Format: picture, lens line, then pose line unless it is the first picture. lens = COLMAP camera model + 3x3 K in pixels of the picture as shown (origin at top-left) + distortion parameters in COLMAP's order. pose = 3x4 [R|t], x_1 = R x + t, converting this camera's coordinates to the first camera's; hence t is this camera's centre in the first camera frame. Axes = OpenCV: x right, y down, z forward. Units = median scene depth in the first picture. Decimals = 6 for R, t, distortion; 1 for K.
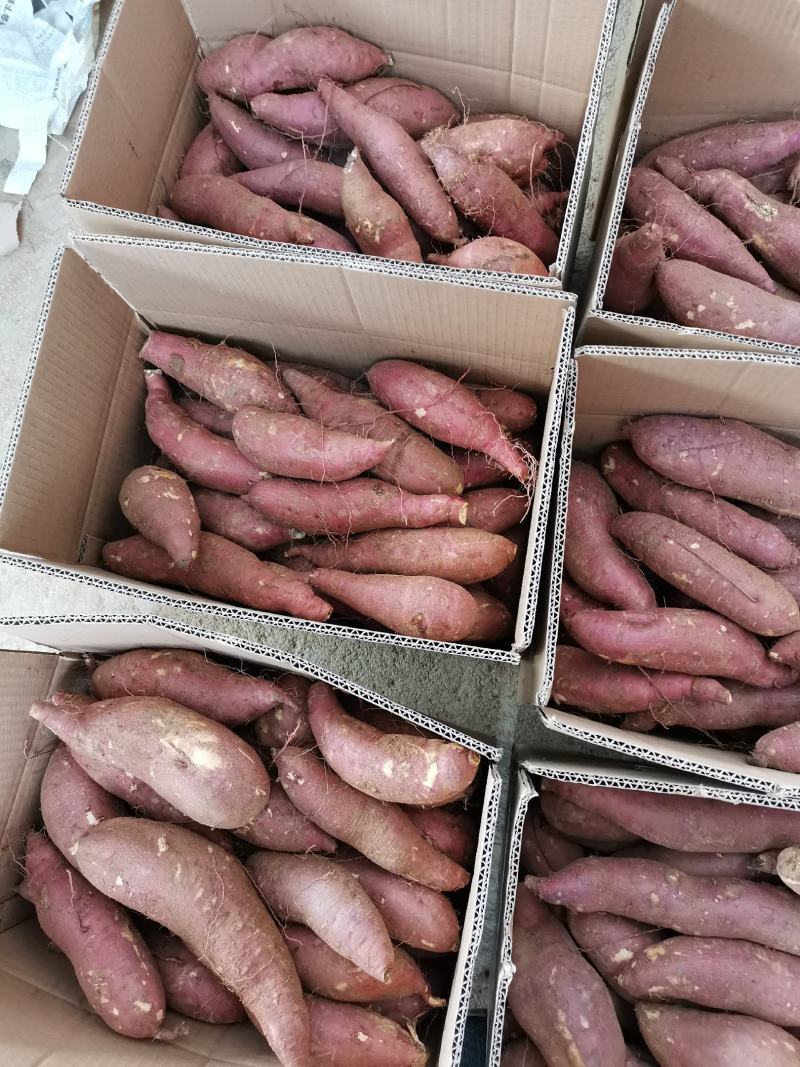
lens RADIAL K [[785.9, 0, 398.2], [0, 785.9, 536.1], [0, 0, 1]] dist [0.014791, -0.011438]
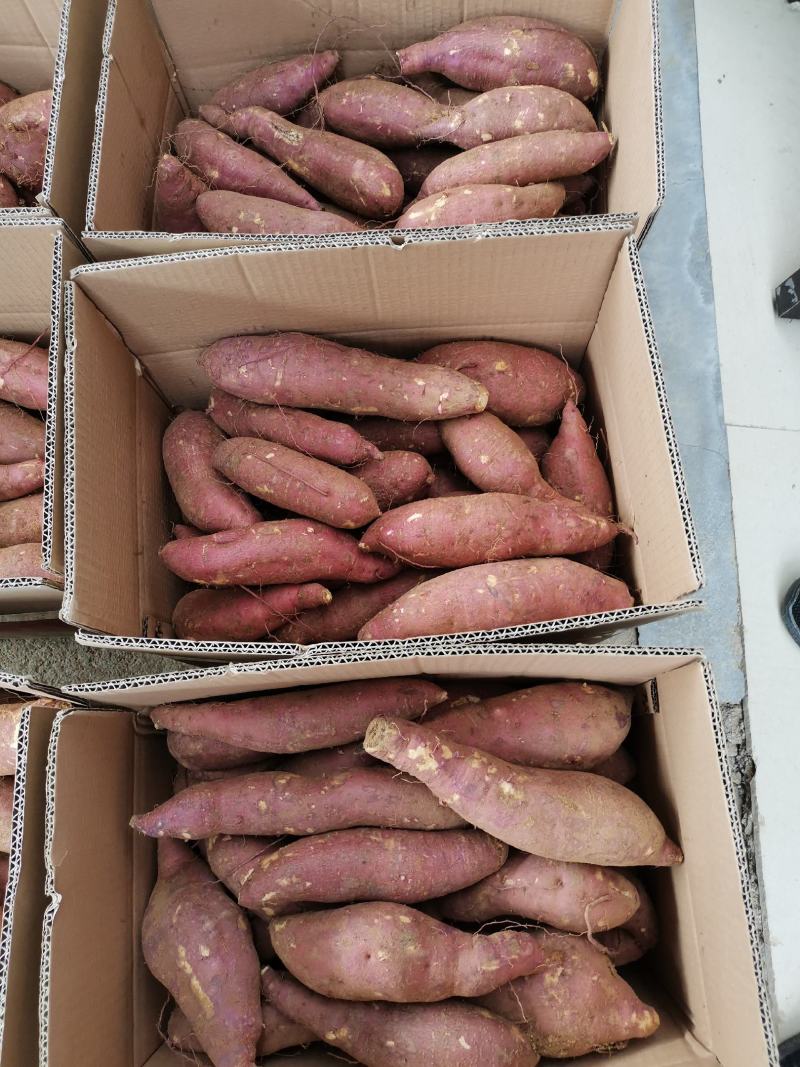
lens RADIAL K [[785.9, 0, 397.9], [0, 785.9, 535.0], [0, 0, 1]] dist [0.014791, -0.011438]
pose [[0.973450, -0.187606, 0.131143, 0.402142], [0.196456, 0.978793, -0.058043, 0.211073], [-0.117473, 0.082265, 0.989663, -0.006780]]
